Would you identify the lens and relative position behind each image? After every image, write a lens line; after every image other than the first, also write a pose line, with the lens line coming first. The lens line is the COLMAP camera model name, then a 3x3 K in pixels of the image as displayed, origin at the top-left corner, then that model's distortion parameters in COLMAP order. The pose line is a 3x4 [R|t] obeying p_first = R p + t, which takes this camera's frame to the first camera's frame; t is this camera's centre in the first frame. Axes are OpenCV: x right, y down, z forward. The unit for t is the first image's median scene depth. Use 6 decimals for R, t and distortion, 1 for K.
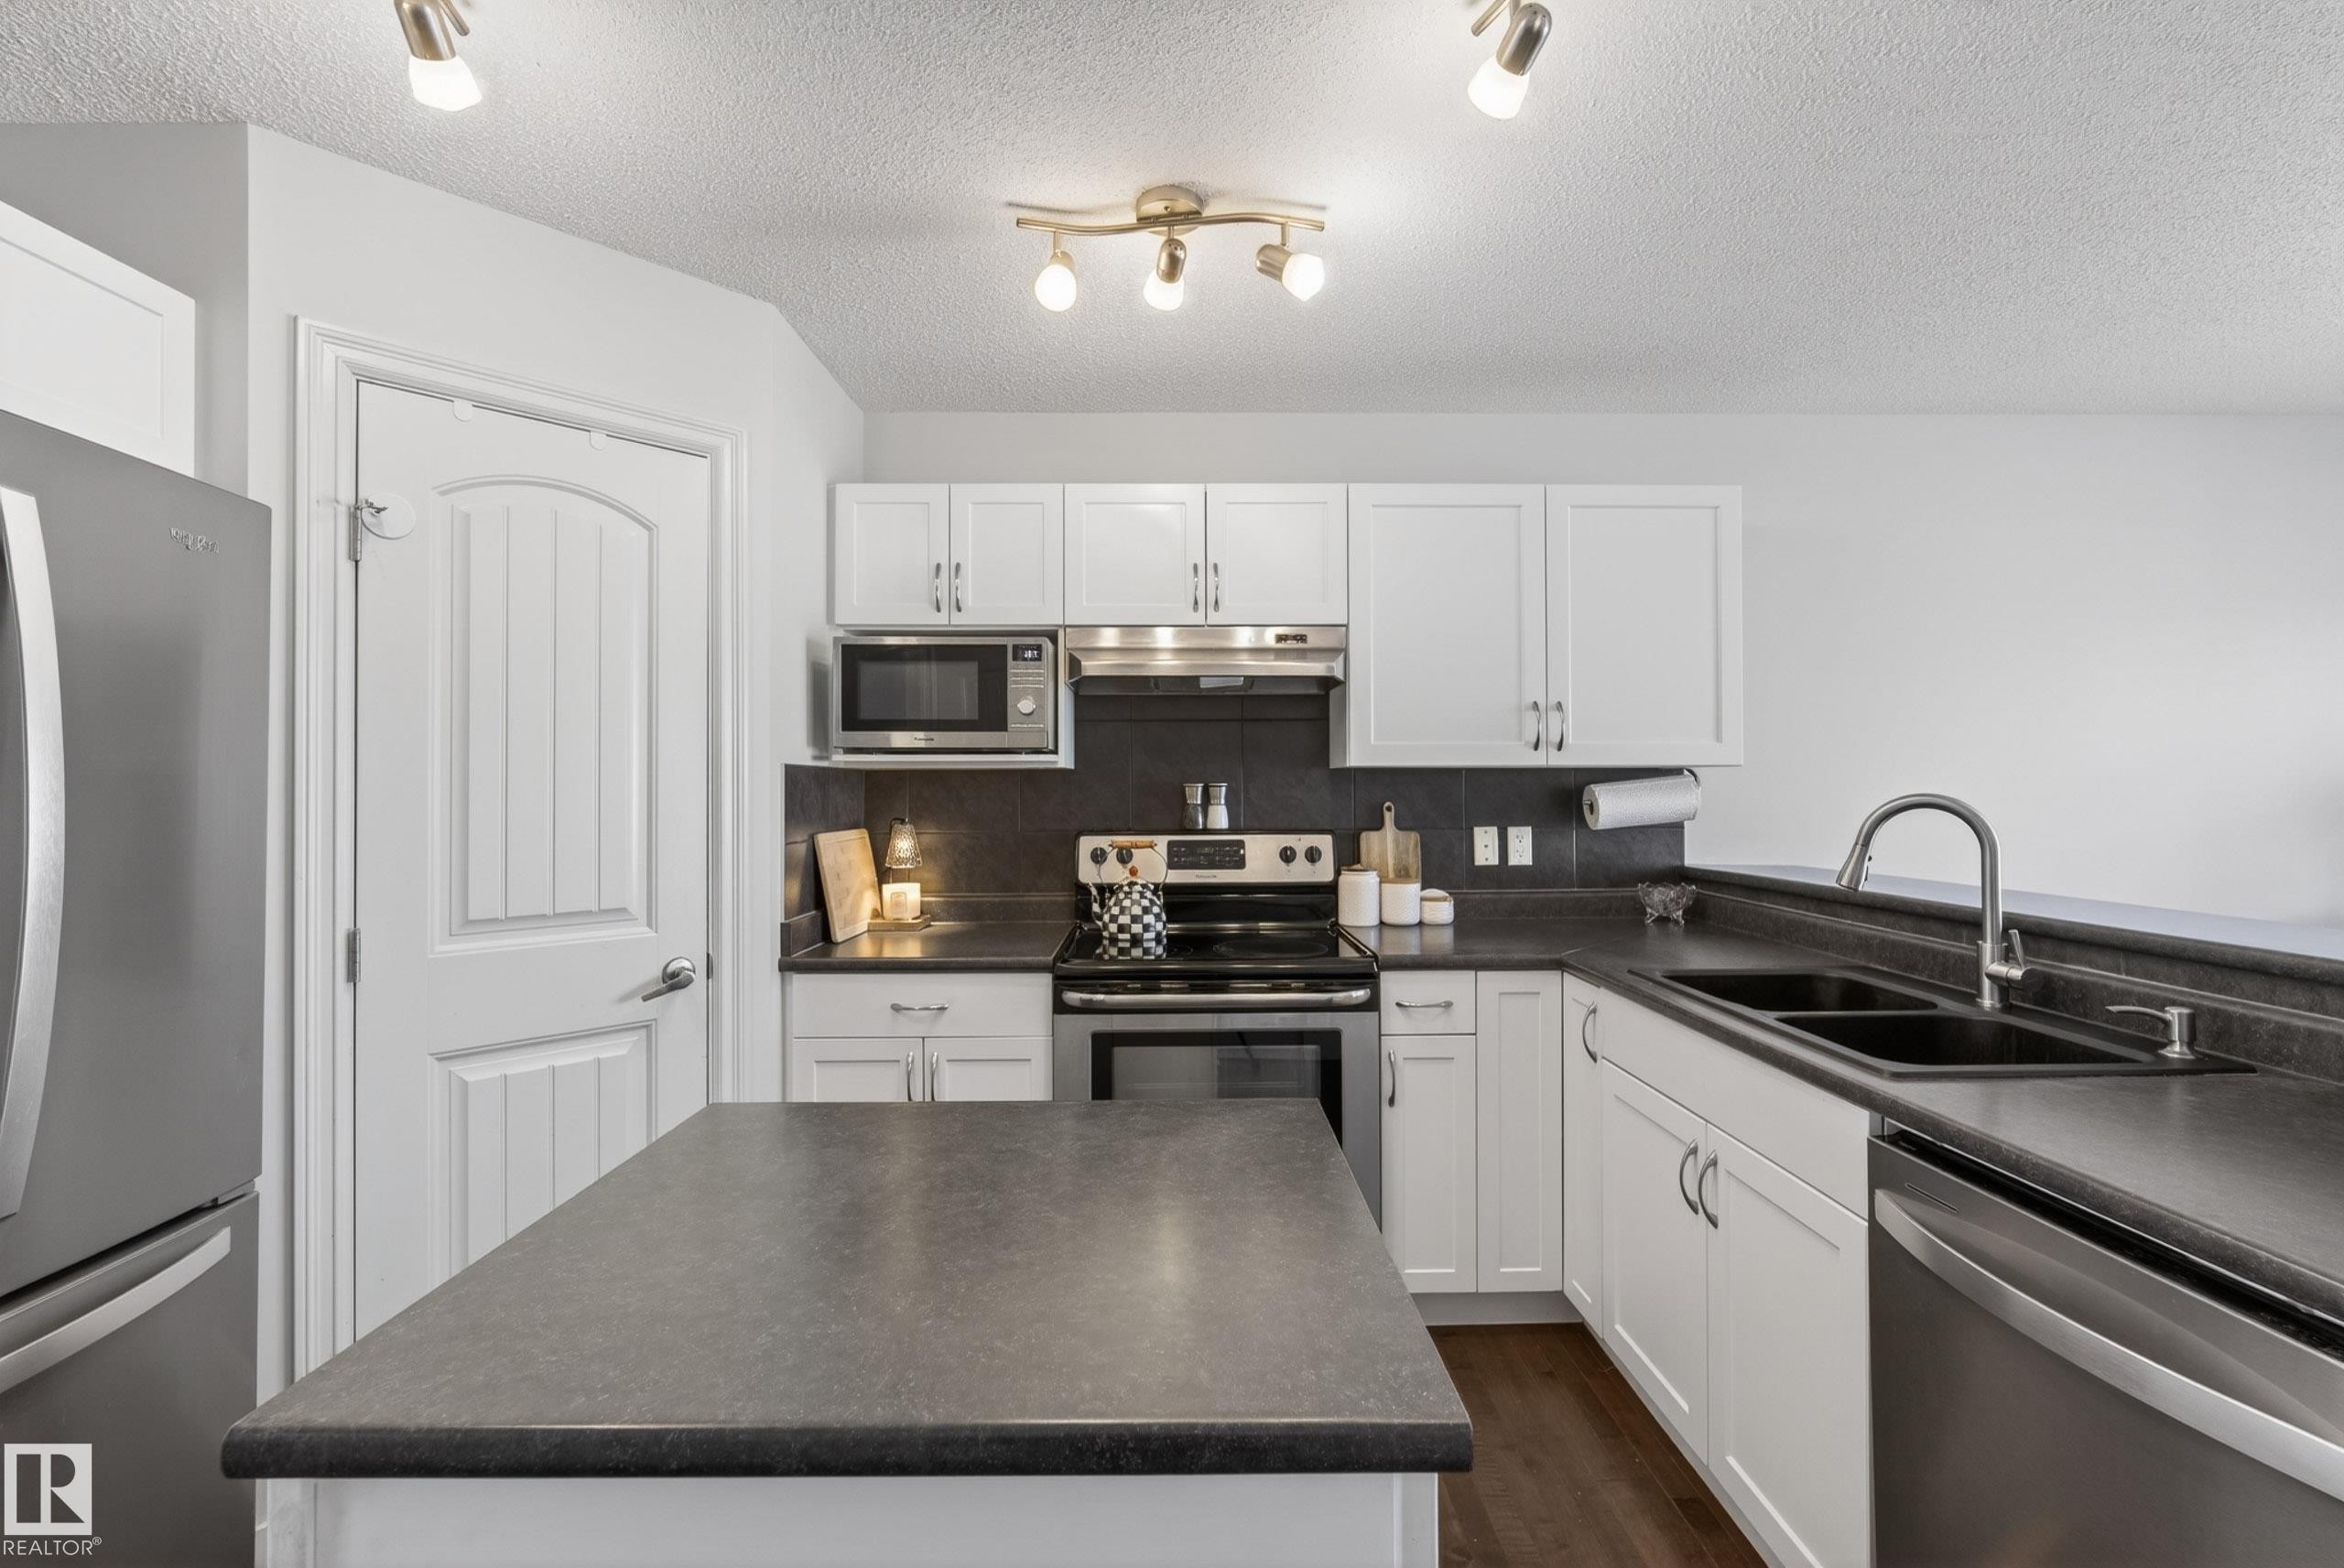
lens RADIAL K [[1019.9, 0, 1177.5], [0, 1019.9, 781.3], [0, 0, 1]] dist [-0.012628, 0.001232]
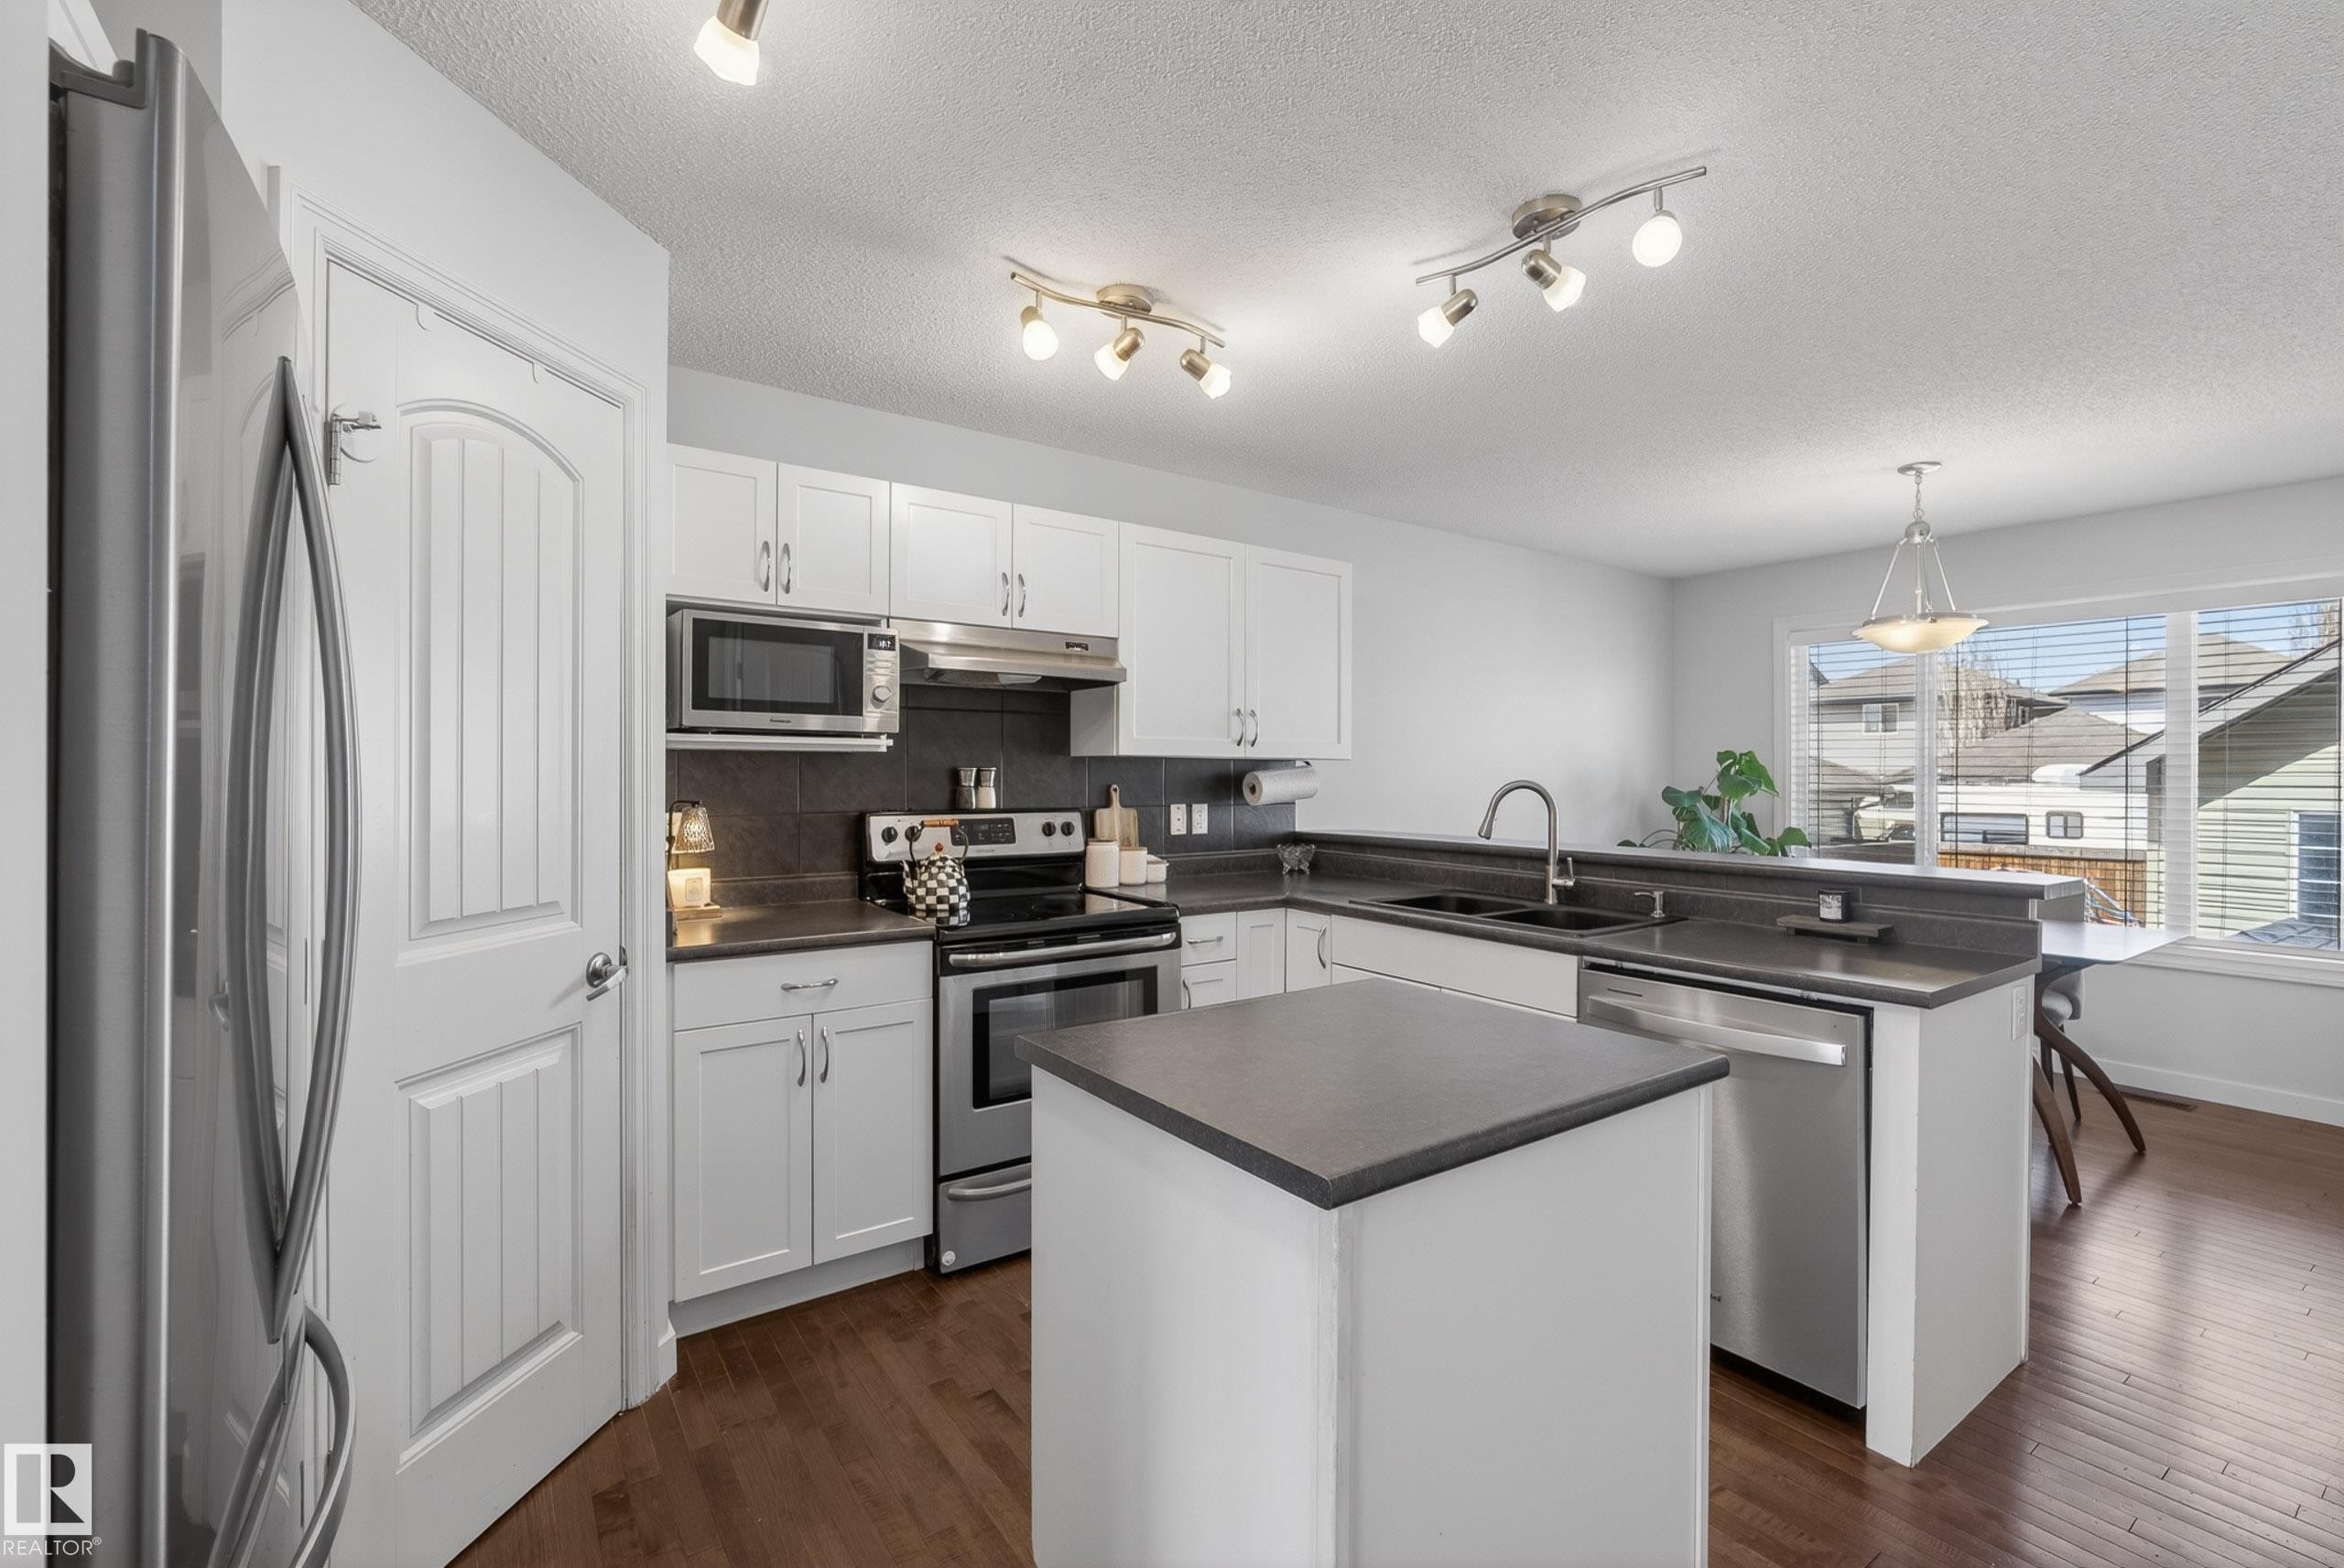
lens RADIAL K [[1019.9, 0, 1171.0], [0, 1019.9, 786.9], [0, 0, 1]] dist [-0.012628, 0.001232]
pose [[0.822024, 0.000696, 0.569452, -0.481301], [-0.012909, 0.999765, 0.017414, 0.001050], [-0.569306, -0.021666, 0.821840, -0.037222]]
